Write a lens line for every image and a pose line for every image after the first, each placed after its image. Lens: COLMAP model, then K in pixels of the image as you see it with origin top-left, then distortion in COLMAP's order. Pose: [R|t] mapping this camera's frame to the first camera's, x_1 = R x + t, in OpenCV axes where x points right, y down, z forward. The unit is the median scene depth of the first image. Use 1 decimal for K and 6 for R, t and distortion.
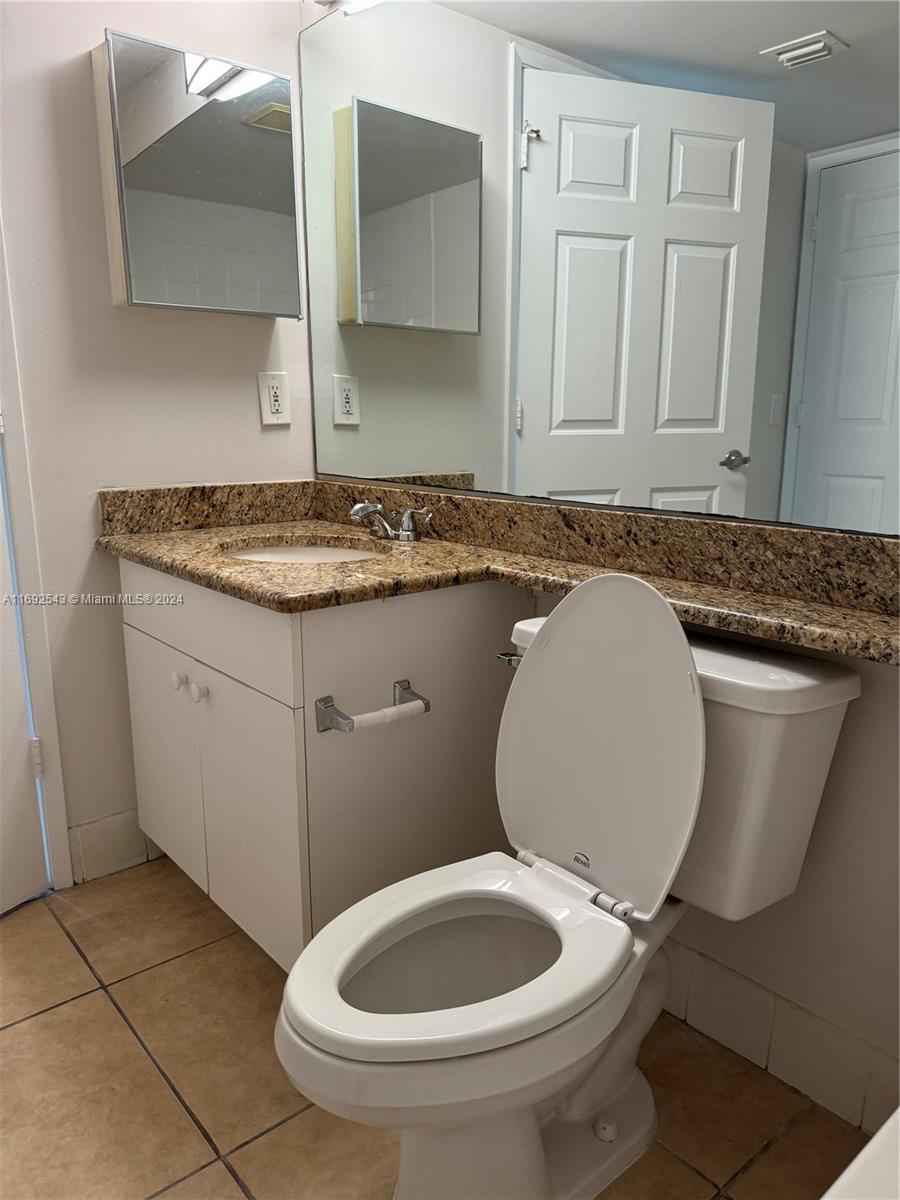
lens RADIAL K [[853.8, 0, 450.2], [0, 853.8, 607.4], [0, 0, 1]] dist [0.122585, -0.220056]
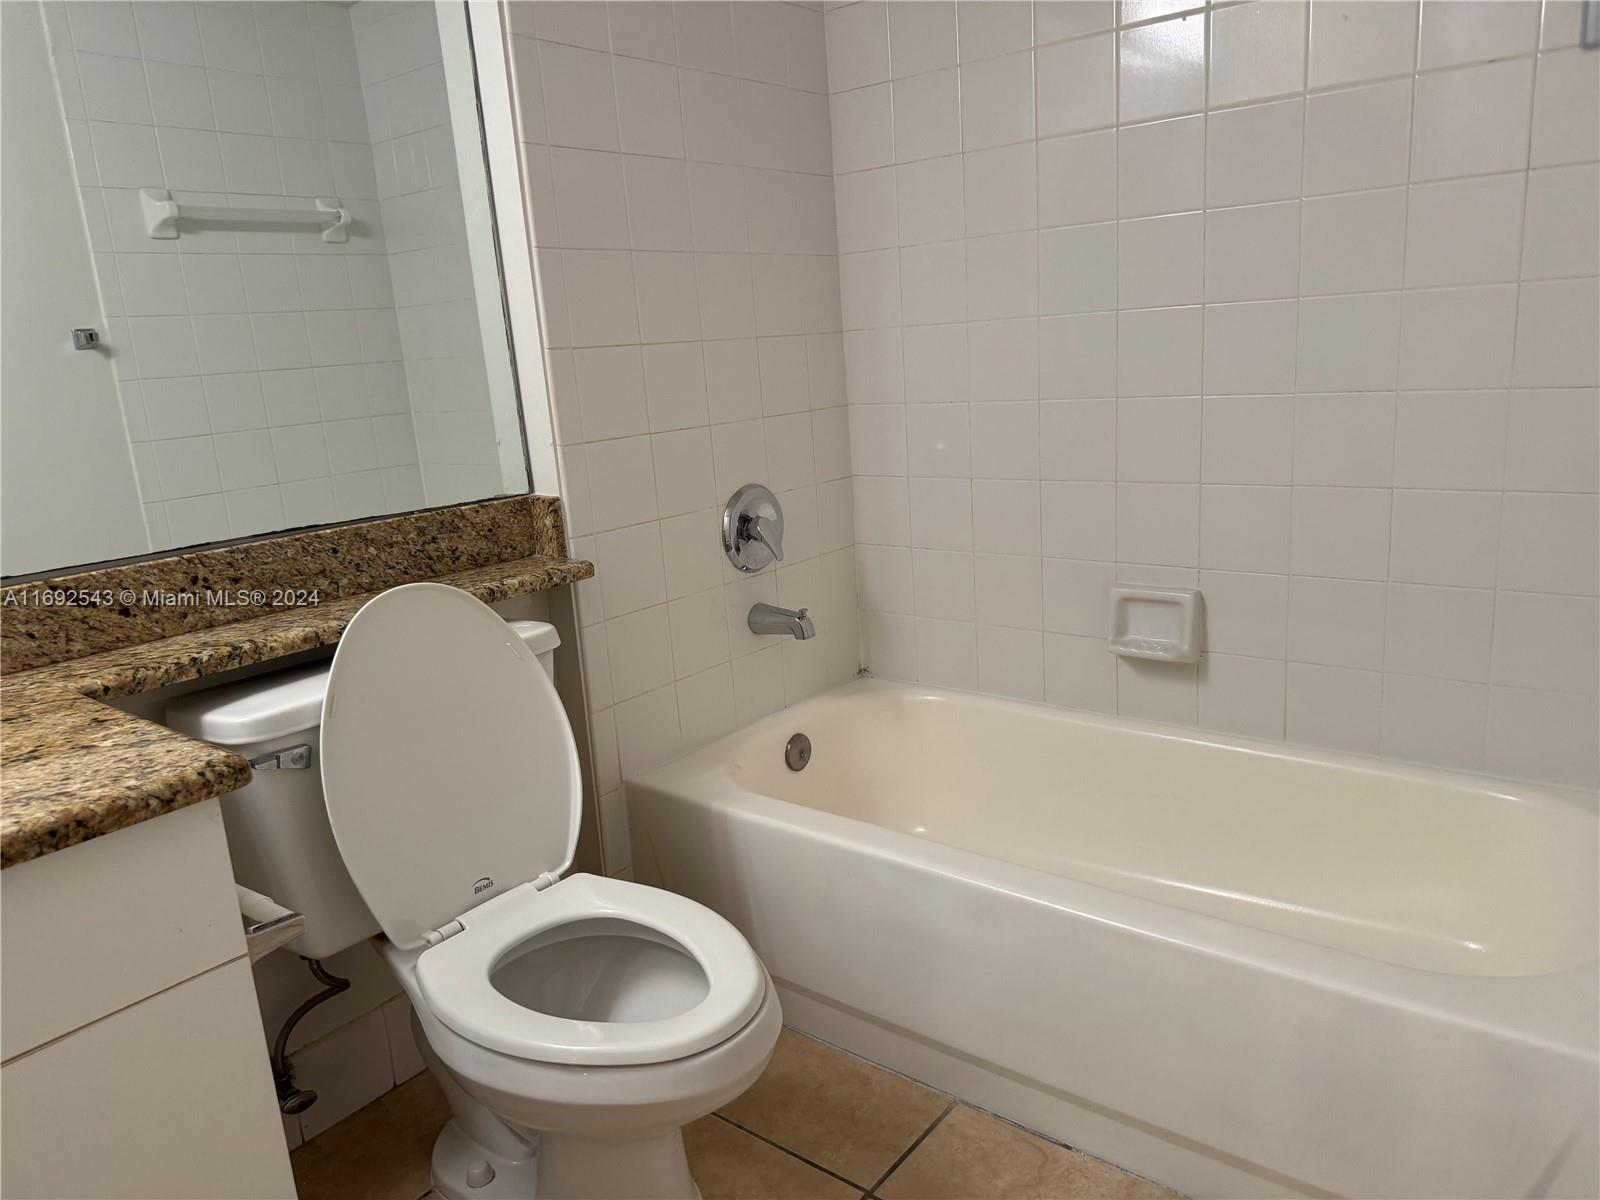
lens RADIAL K [[1138.4, 0, 800.0], [0, 1138.4, 600.0], [0, 0, 1]] dist [0.122585, -0.220056]
pose [[-0.195047, -0.213325, 0.957314, -0.990080], [0.267692, 0.927423, 0.261205, -0.217715], [-0.943556, 0.307212, -0.123786, 0.694416]]
